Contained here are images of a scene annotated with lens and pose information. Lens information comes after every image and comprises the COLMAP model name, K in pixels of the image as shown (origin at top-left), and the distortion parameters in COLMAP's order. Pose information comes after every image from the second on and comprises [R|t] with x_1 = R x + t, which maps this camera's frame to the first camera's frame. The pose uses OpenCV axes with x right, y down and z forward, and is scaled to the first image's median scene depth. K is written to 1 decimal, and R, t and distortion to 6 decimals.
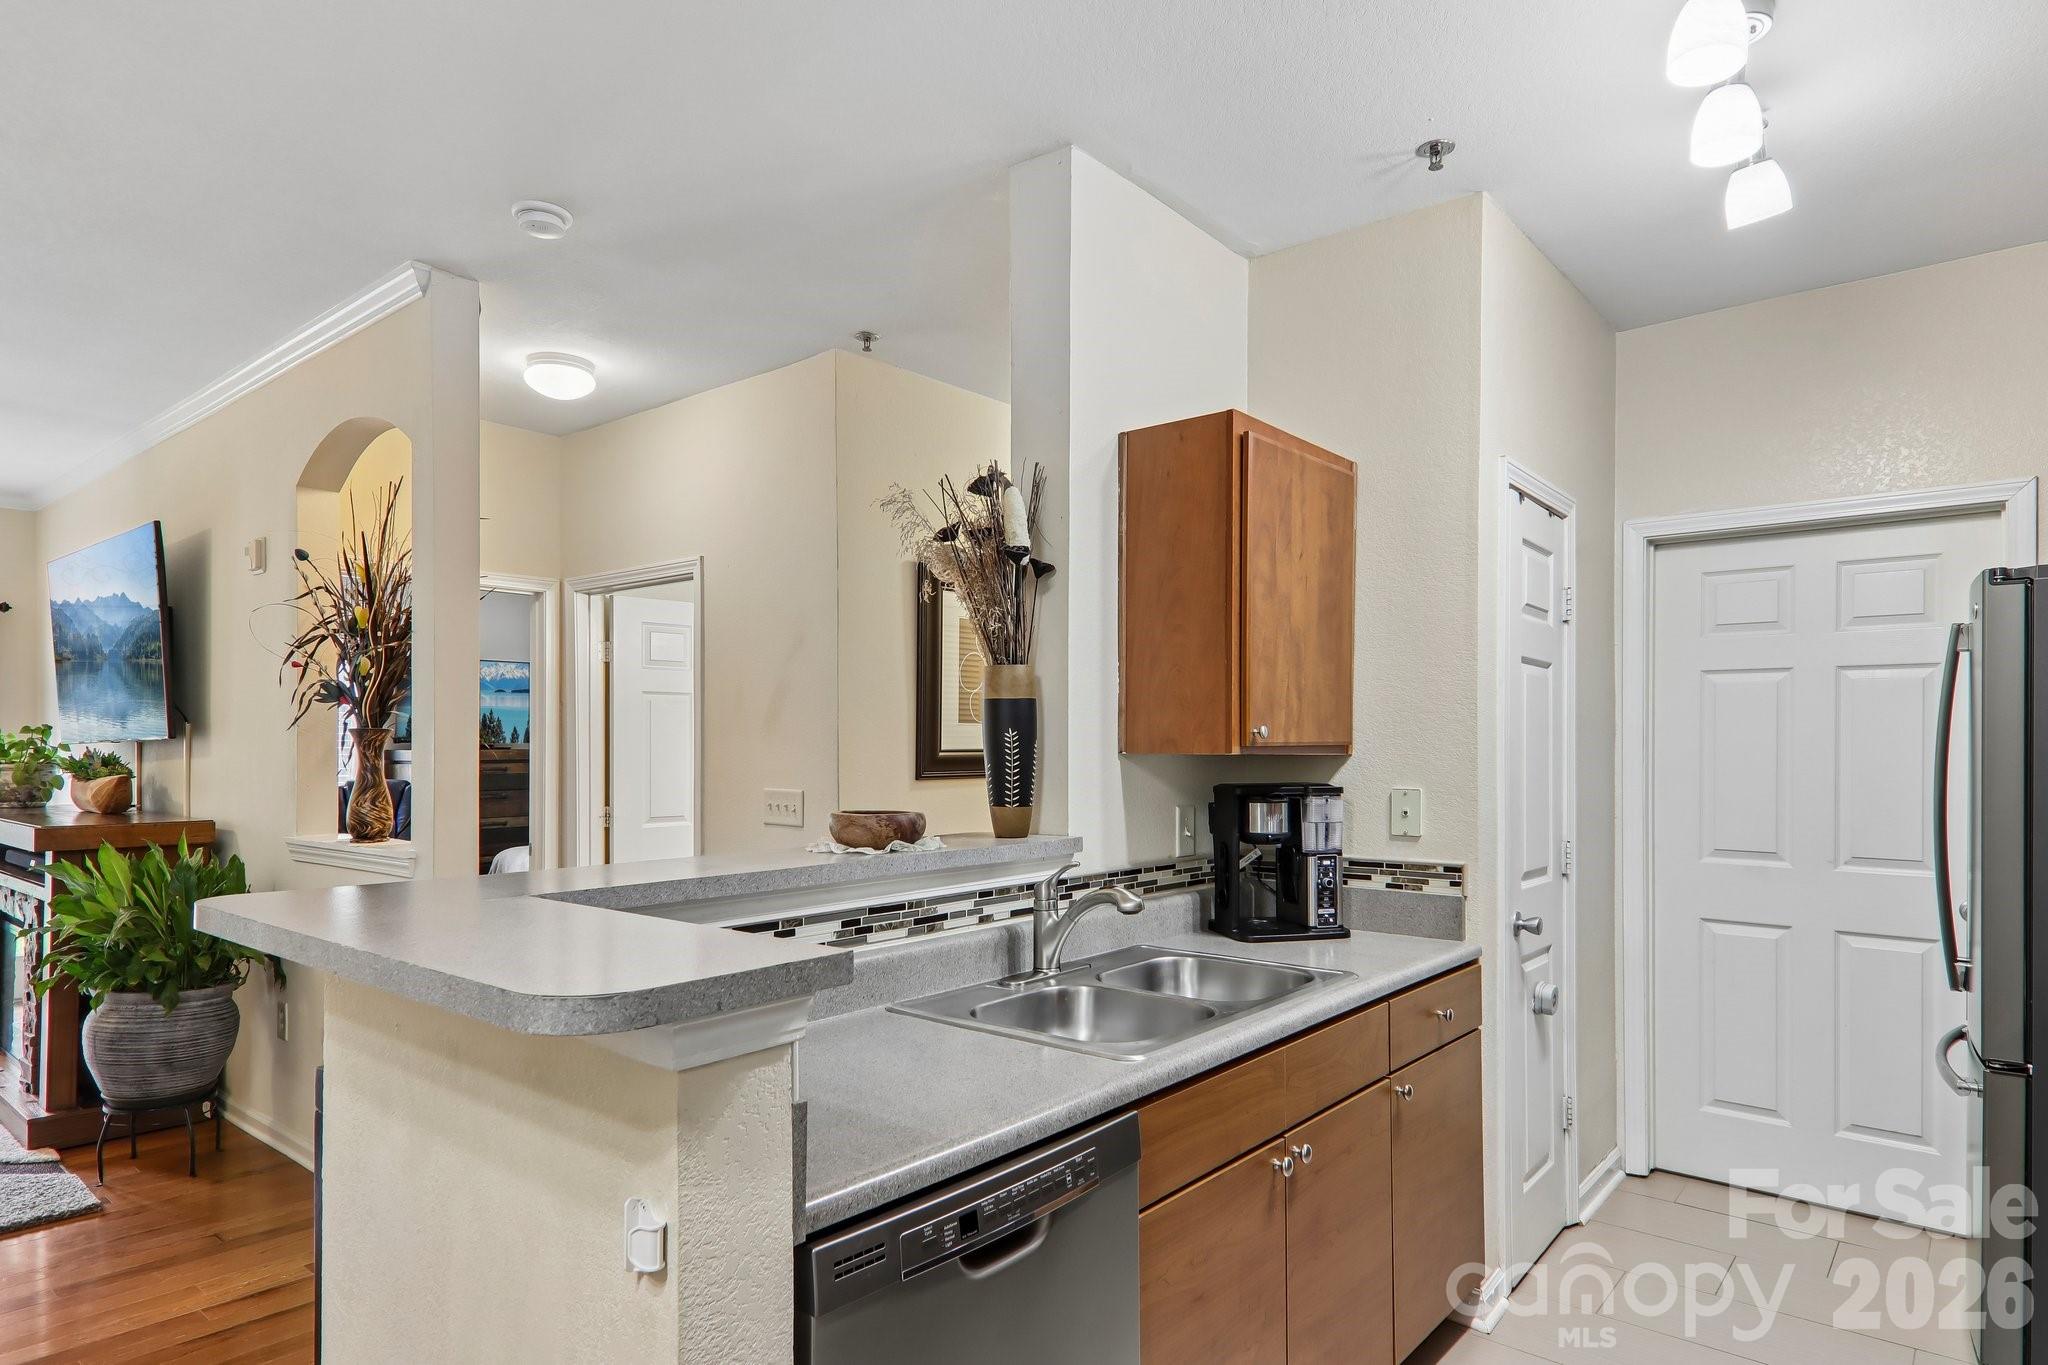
lens RADIAL K [[1142.5, 0, 1009.0], [0, 1142.5, 750.2], [0, 0, 1]] dist [0.035529, -0.020010]
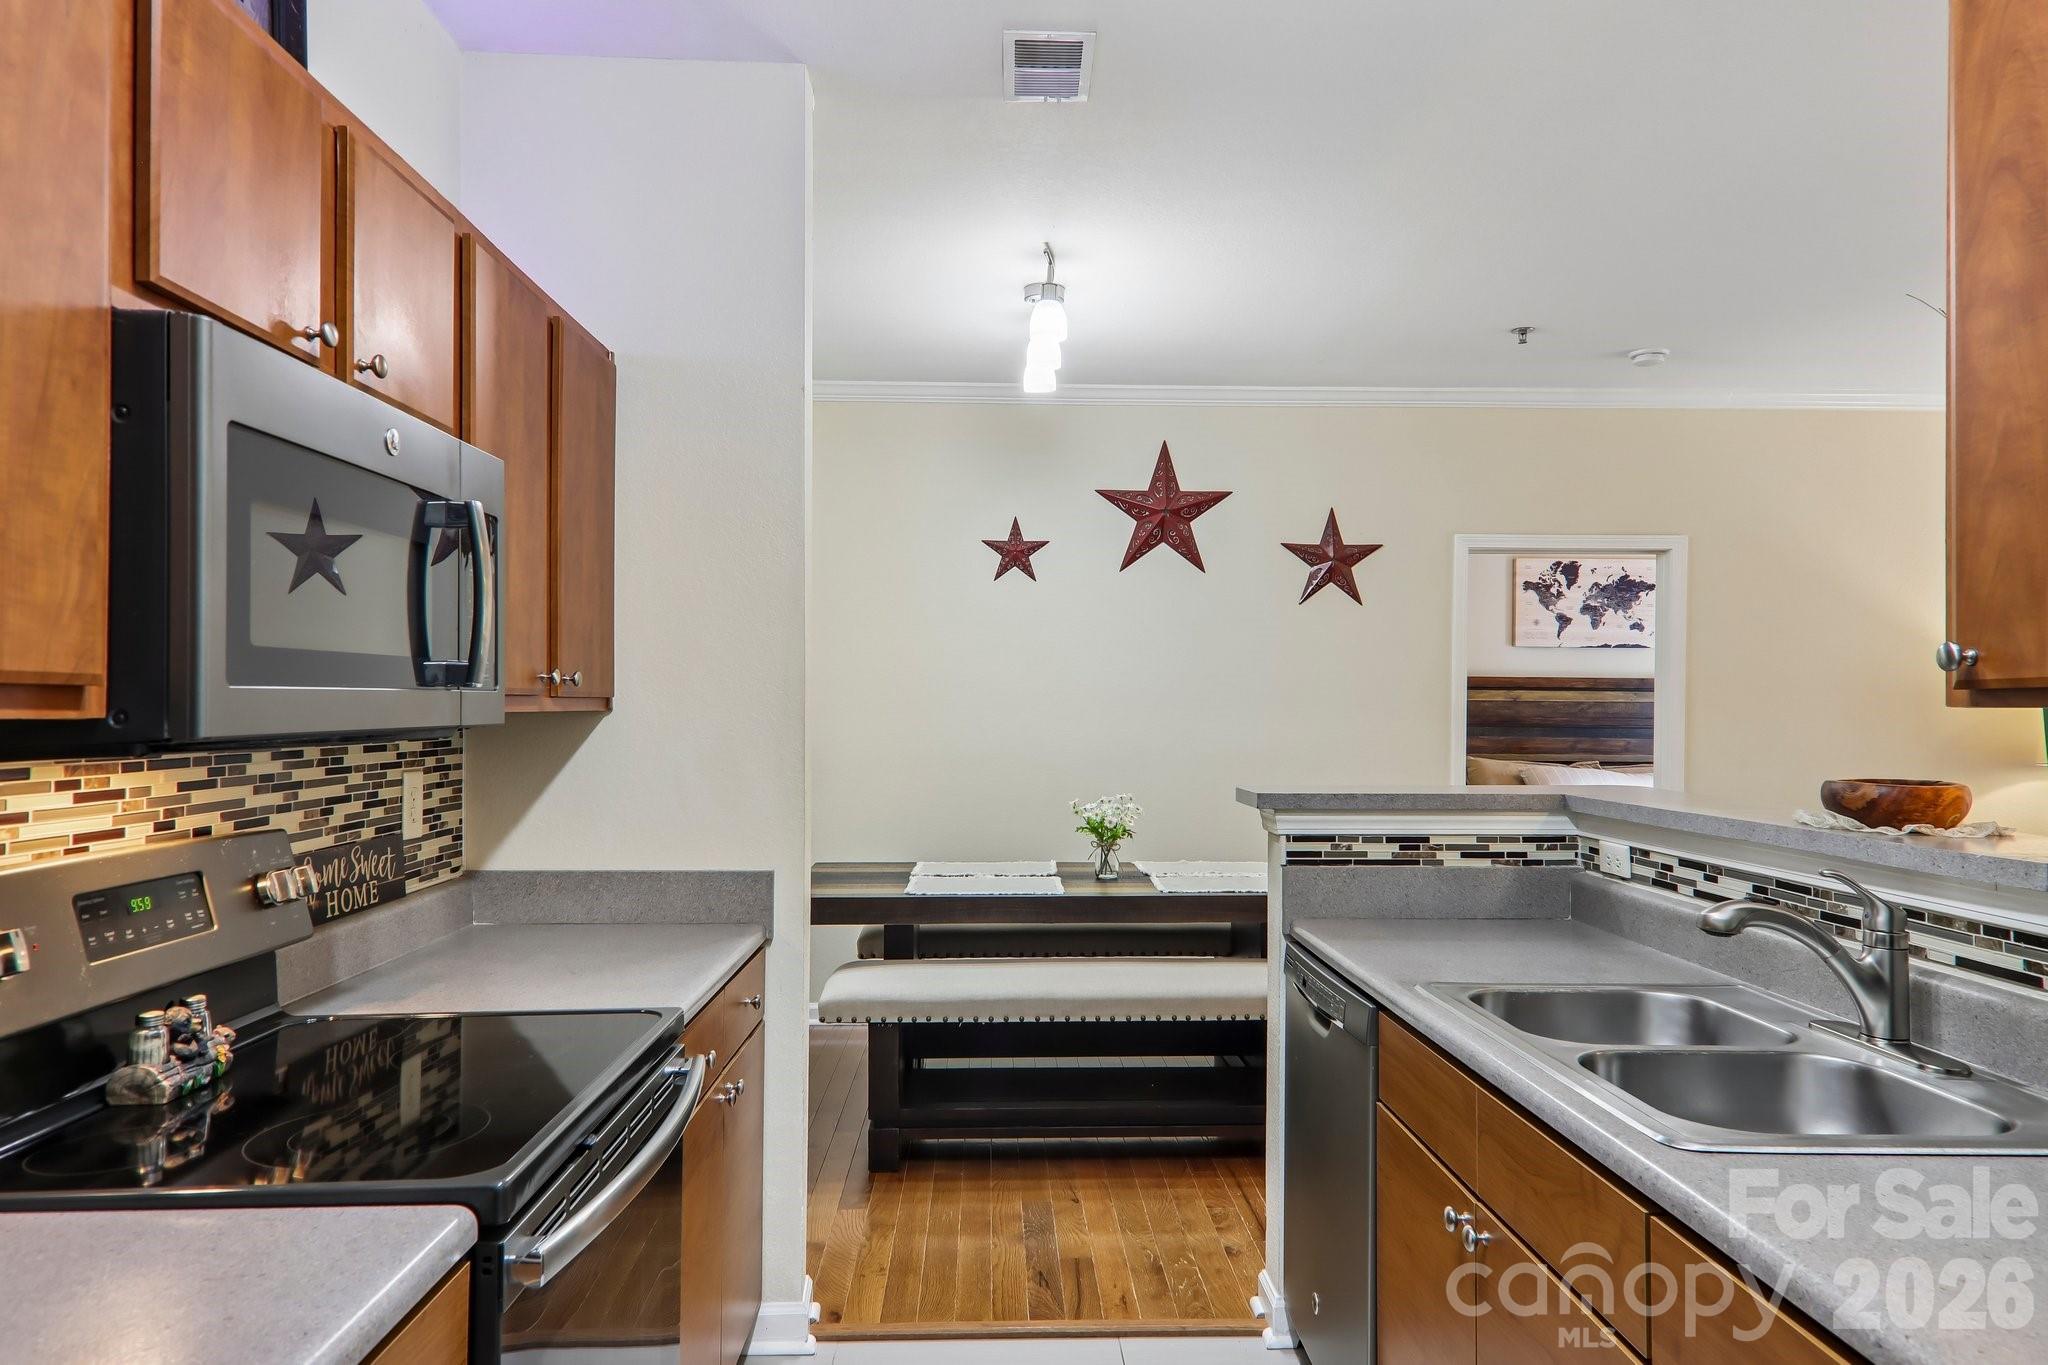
lens RADIAL K [[1307.0, 0, 1069.9], [0, 1307.0, 695.9], [0, 0, 1]] dist [-0.003489, 0.004706]
pose [[-0.720910, -0.010797, -0.692944, 0.760797], [-0.008486, 0.999941, -0.006751, 0.004888], [0.692976, 0.001014, -0.720960, 1.047608]]
